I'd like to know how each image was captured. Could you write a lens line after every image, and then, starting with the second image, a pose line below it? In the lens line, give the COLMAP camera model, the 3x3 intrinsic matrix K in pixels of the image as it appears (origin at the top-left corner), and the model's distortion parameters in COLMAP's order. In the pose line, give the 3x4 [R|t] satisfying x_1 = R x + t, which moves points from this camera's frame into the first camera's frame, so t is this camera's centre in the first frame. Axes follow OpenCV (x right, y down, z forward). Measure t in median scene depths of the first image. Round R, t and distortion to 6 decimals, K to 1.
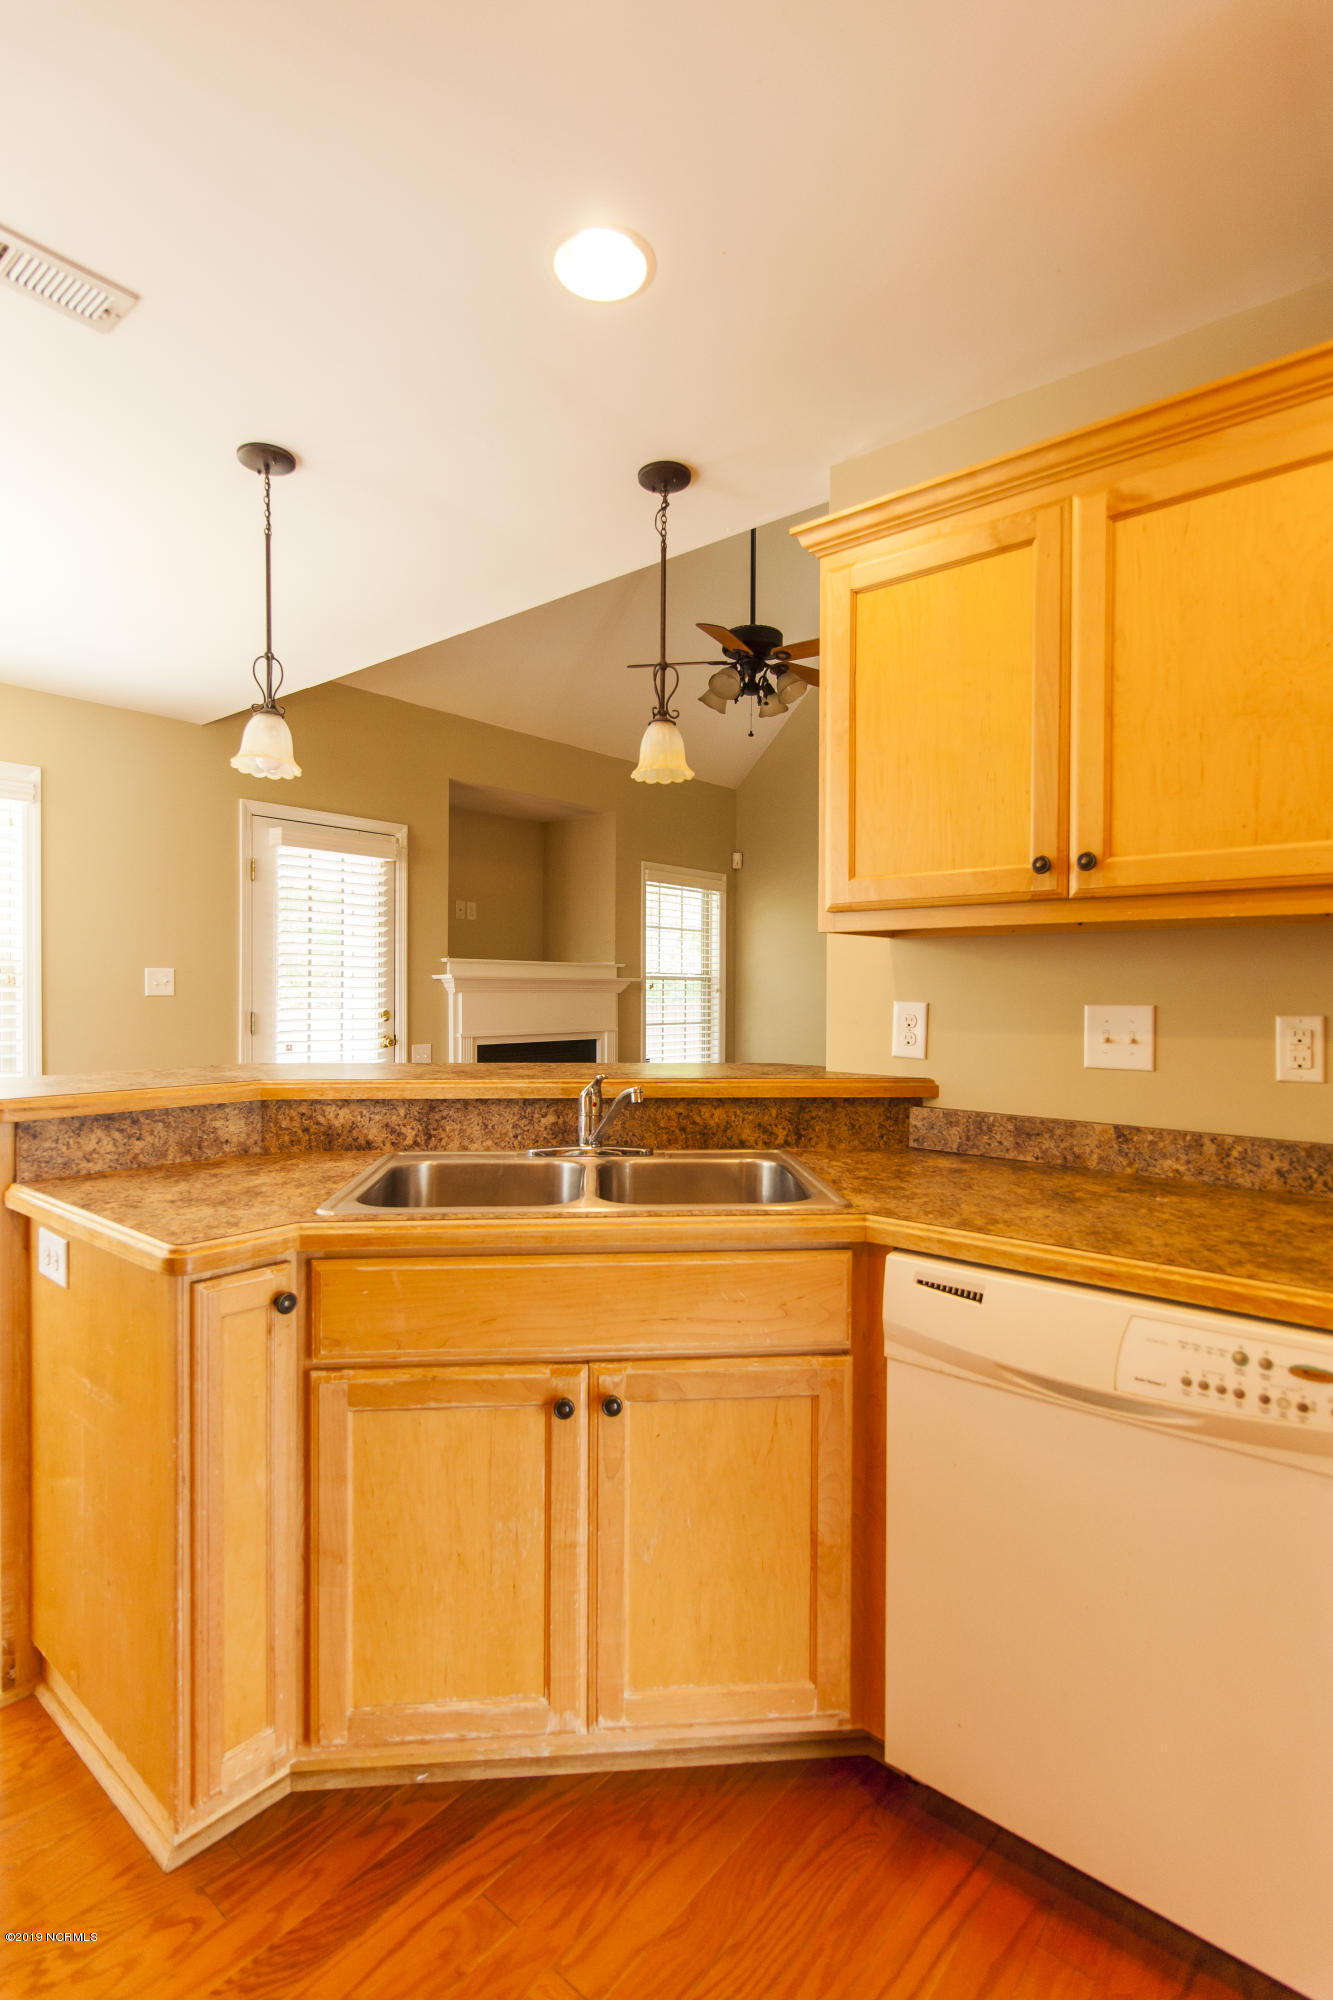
lens RADIAL K [[979.3, 0, 671.3], [0, 979.3, 994.2], [0, 0, 1]] dist [-0.004657, 0.000534]
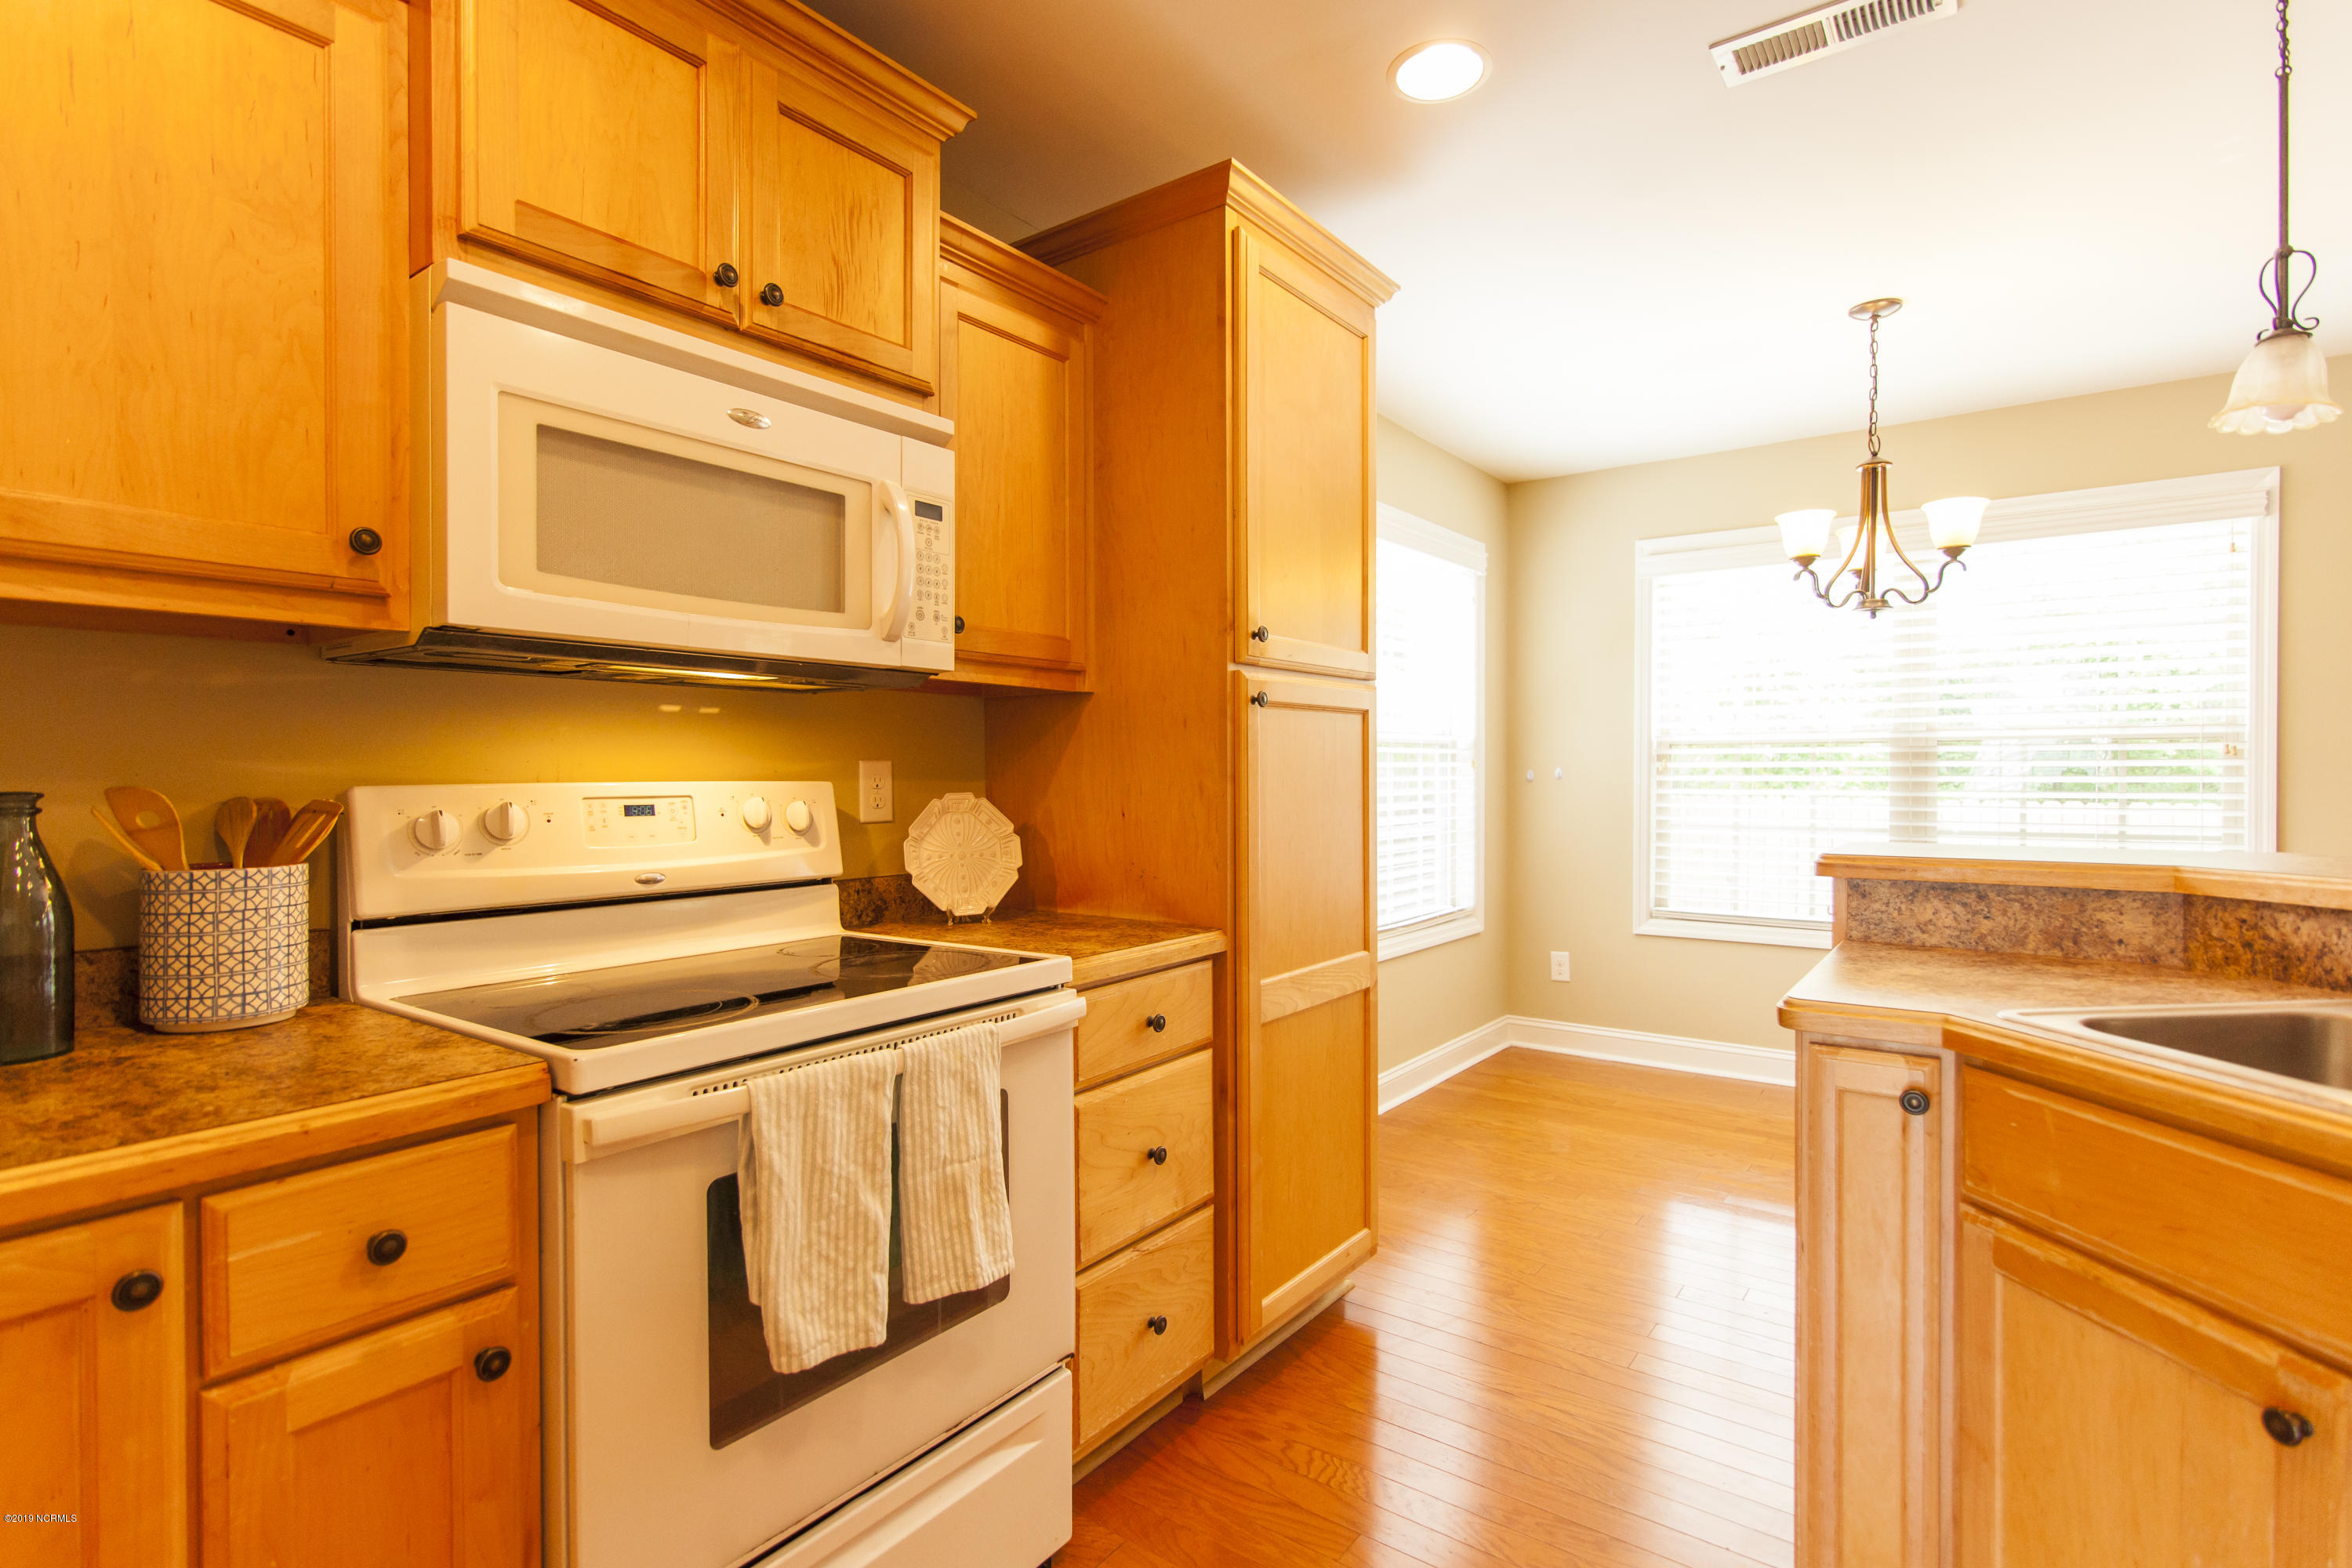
lens RADIAL K [[1151.6, 0, 1181.2], [0, 1151.6, 780.1], [0, 0, 1]] dist [-0.004657, 0.000534]
pose [[0.066944, 0.003427, -0.997751, 0.422926], [-0.005691, 0.999979, 0.003053, 0.028897], [0.997741, 0.005474, 0.066962, 0.229520]]
